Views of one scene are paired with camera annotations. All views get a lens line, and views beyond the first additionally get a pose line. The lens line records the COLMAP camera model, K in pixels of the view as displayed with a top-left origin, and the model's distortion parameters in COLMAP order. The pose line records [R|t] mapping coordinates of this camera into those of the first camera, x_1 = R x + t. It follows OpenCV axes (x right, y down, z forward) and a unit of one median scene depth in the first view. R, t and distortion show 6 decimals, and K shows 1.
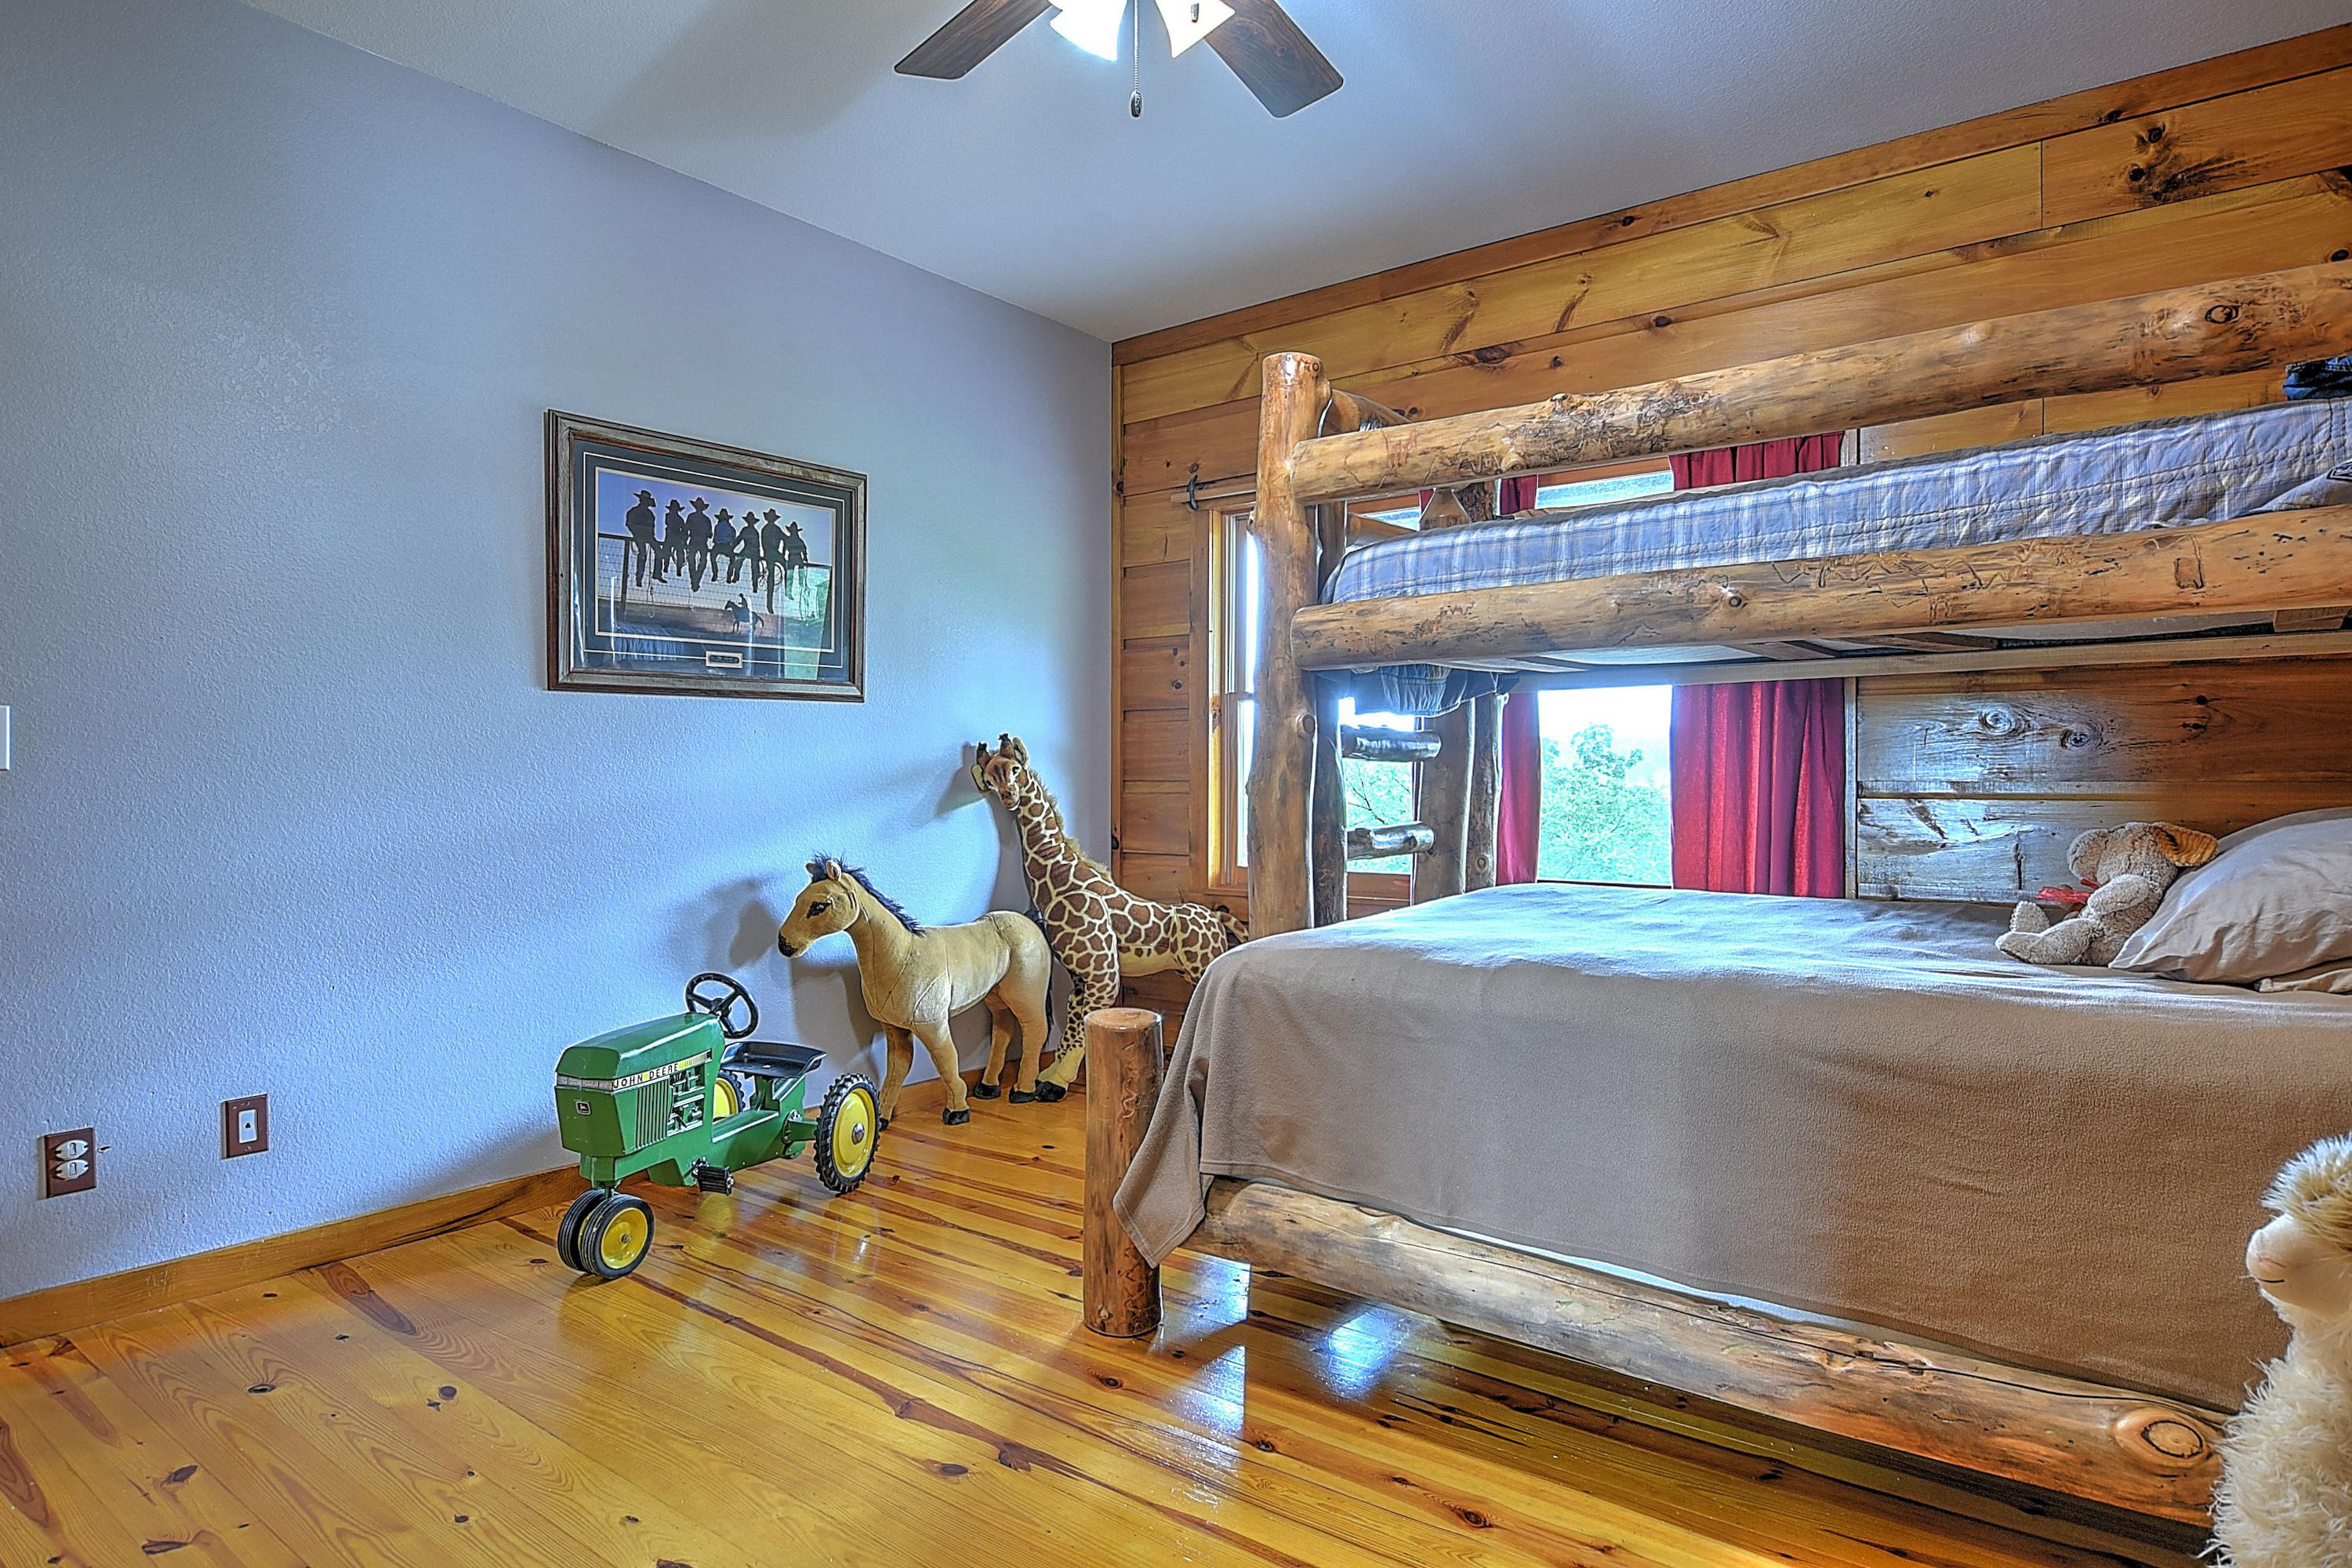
lens RADIAL K [[1345.3, 0, 1166.6], [0, 1345.3, 784.0], [0, 0, 1]] dist [-0.005439, 0.002363]
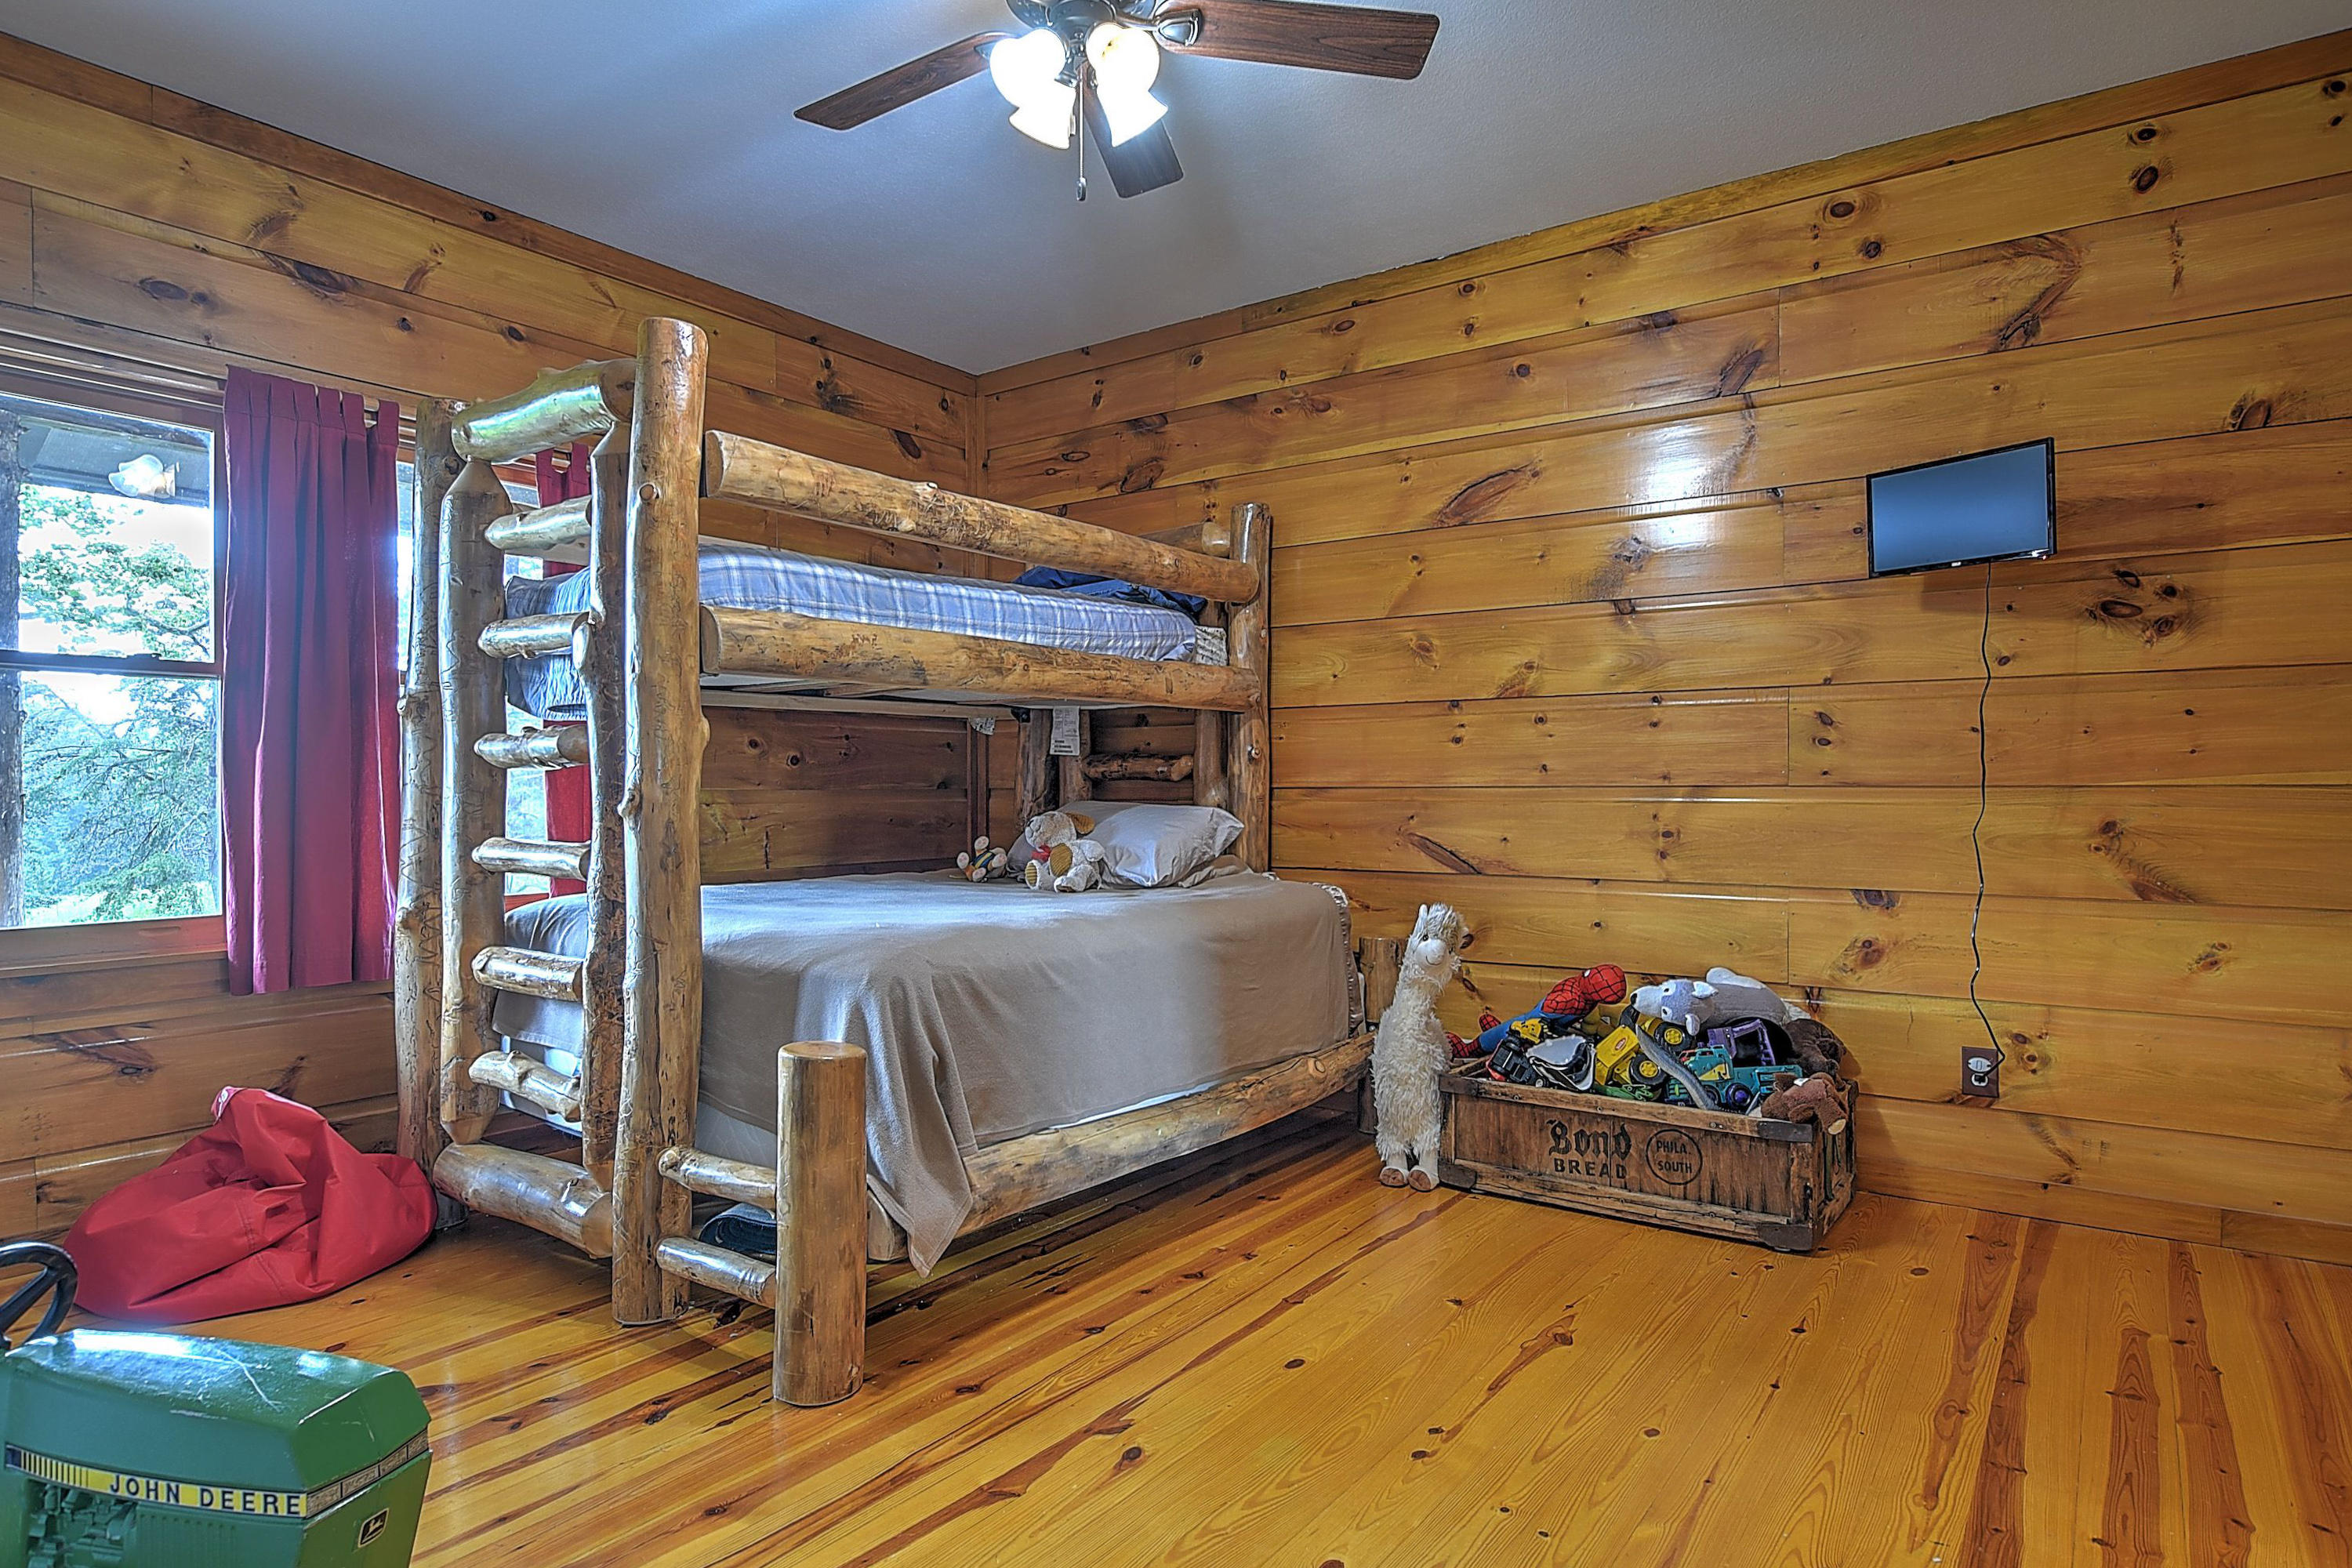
lens RADIAL K [[1345.3, 0, 1166.6], [0, 1345.3, 784.0], [0, 0, 1]] dist [-0.005439, 0.002363]
pose [[-0.034262, 0.002331, 0.999410, -1.017278], [0.005688, 0.999982, -0.002138, -0.003118], [-0.999397, 0.005611, -0.034275, 0.855489]]
